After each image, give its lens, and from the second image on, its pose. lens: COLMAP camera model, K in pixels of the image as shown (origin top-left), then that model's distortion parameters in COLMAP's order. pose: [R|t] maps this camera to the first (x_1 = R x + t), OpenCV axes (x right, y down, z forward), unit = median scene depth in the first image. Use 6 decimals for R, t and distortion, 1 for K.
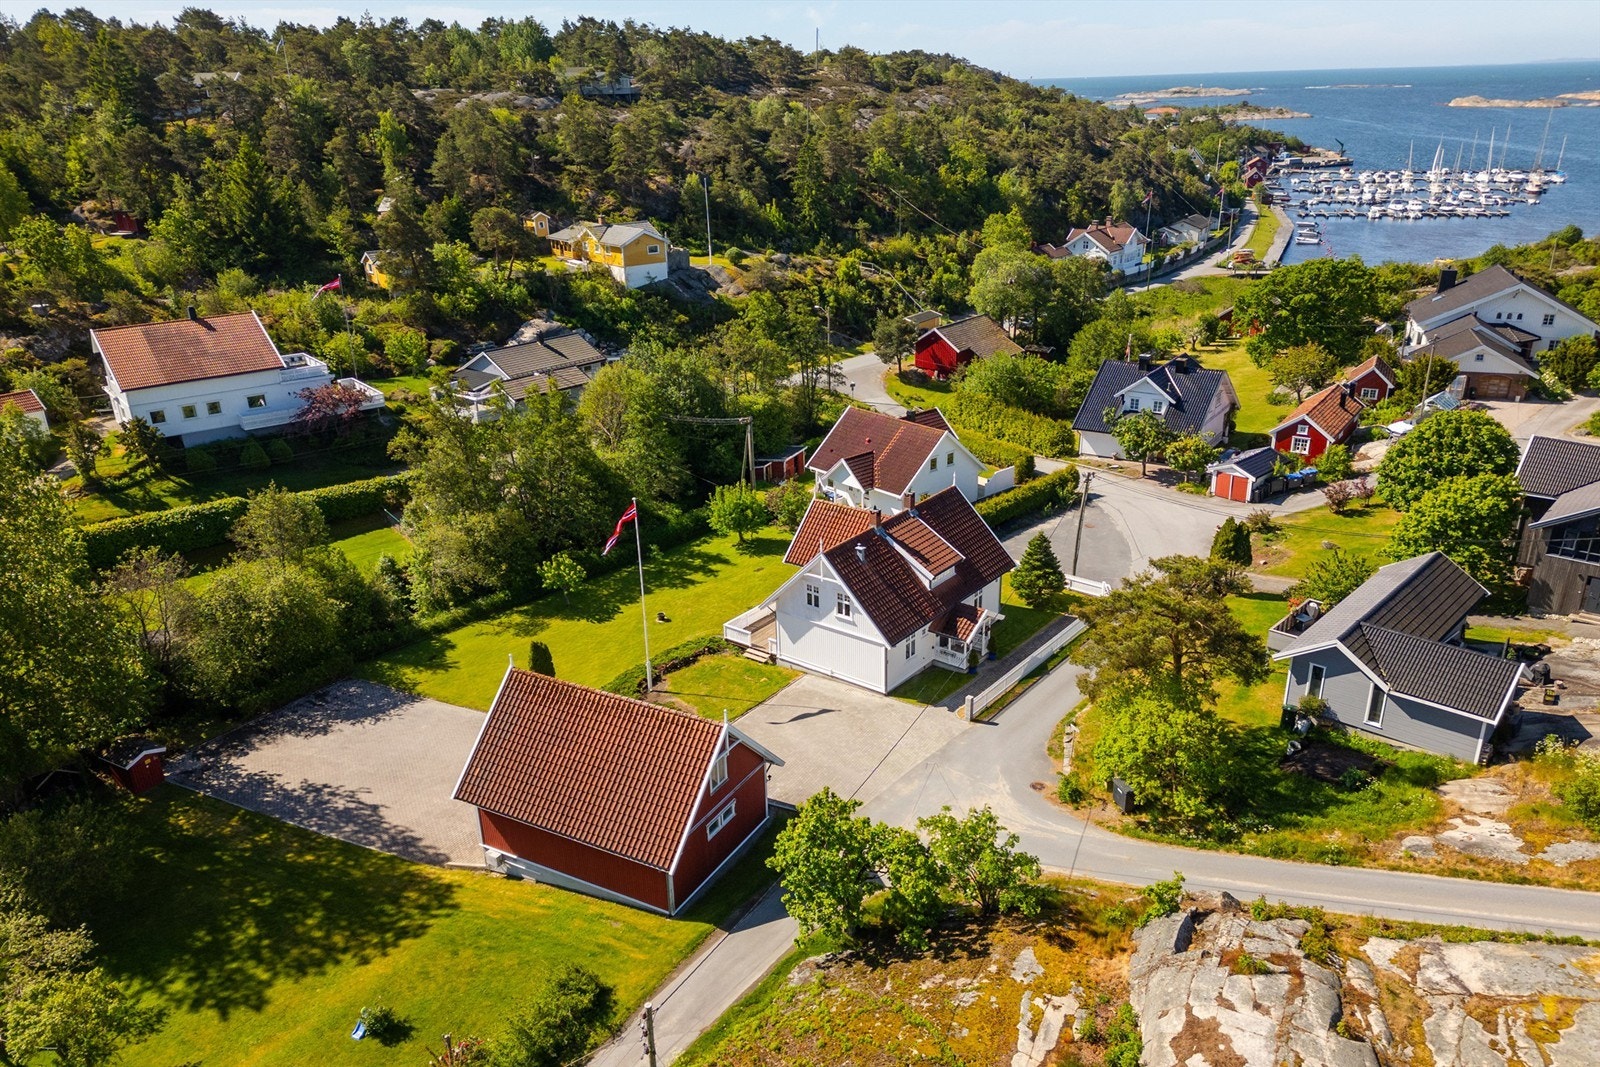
lens RADIAL K [[1155.2, 0, 800.7], [0, 1155.2, 583.6], [0, 0, 1]] dist [0.083669, -0.080997]
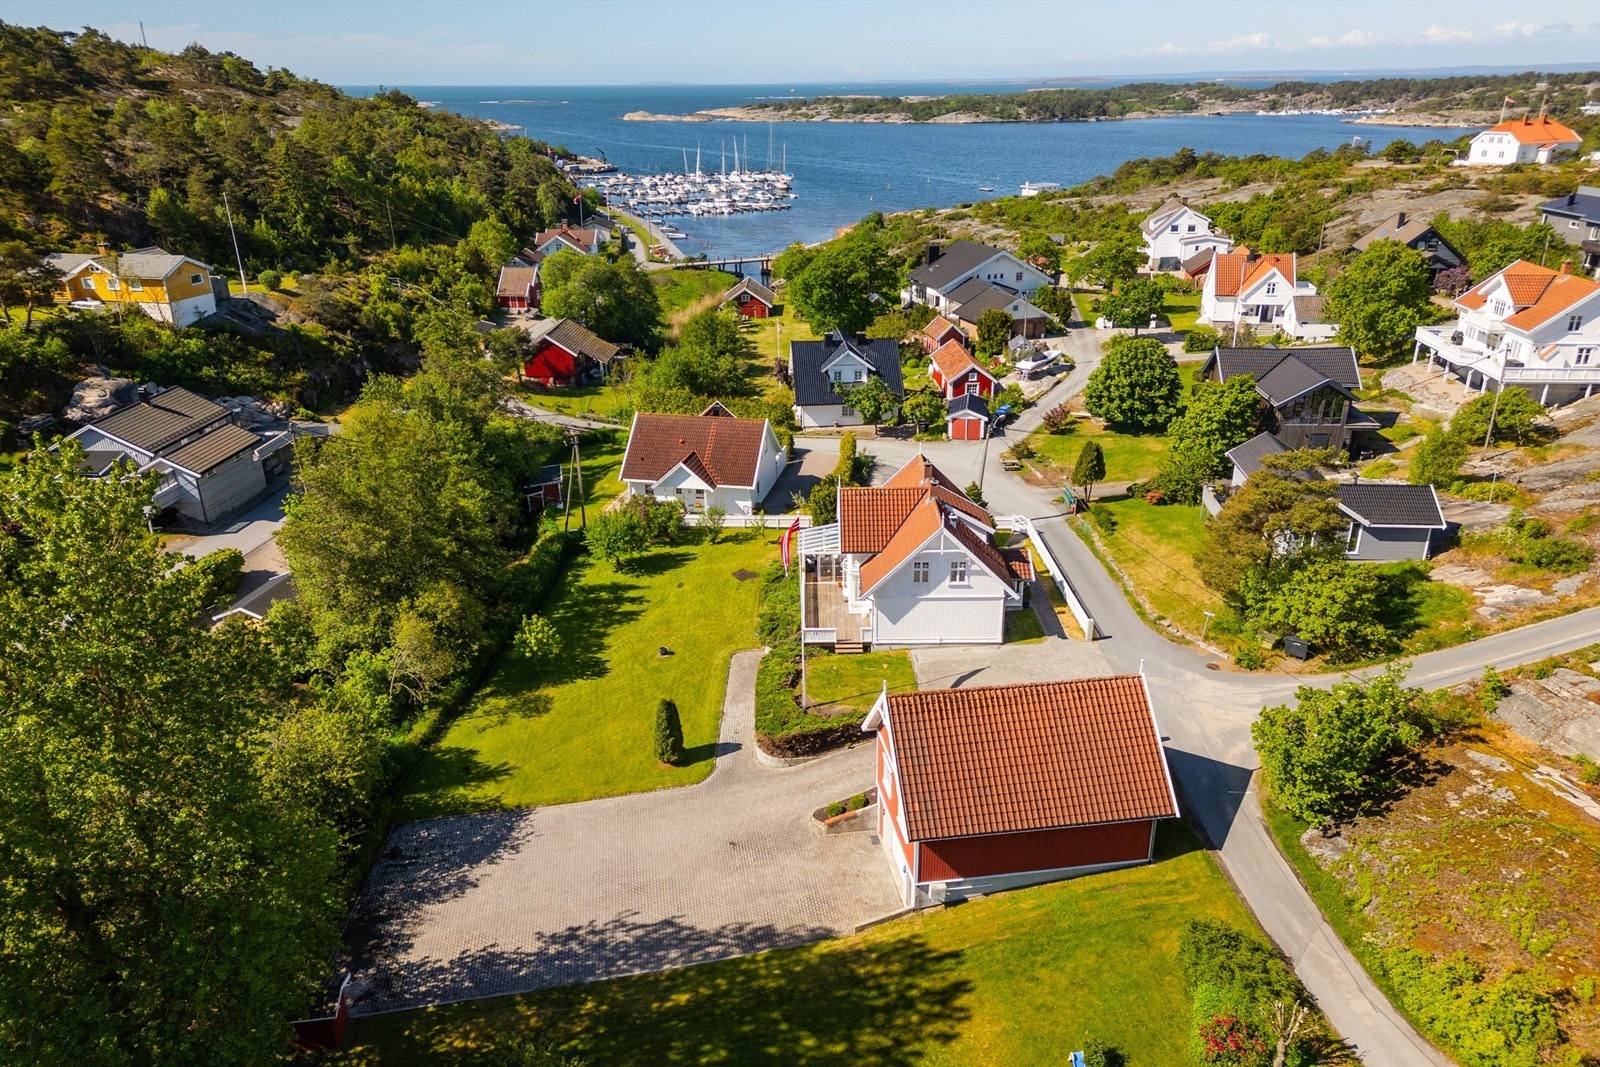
lens RADIAL K [[1121.8, 0, 804.6], [0, 1121.8, 571.3], [0, 0, 1]] dist [0.081405, -0.074757]
pose [[0.789870, -0.231046, 0.568087, -0.454761], [0.235656, 0.969547, 0.066666, -0.057867], [-0.566190, 0.081215, 0.820264, 0.160877]]
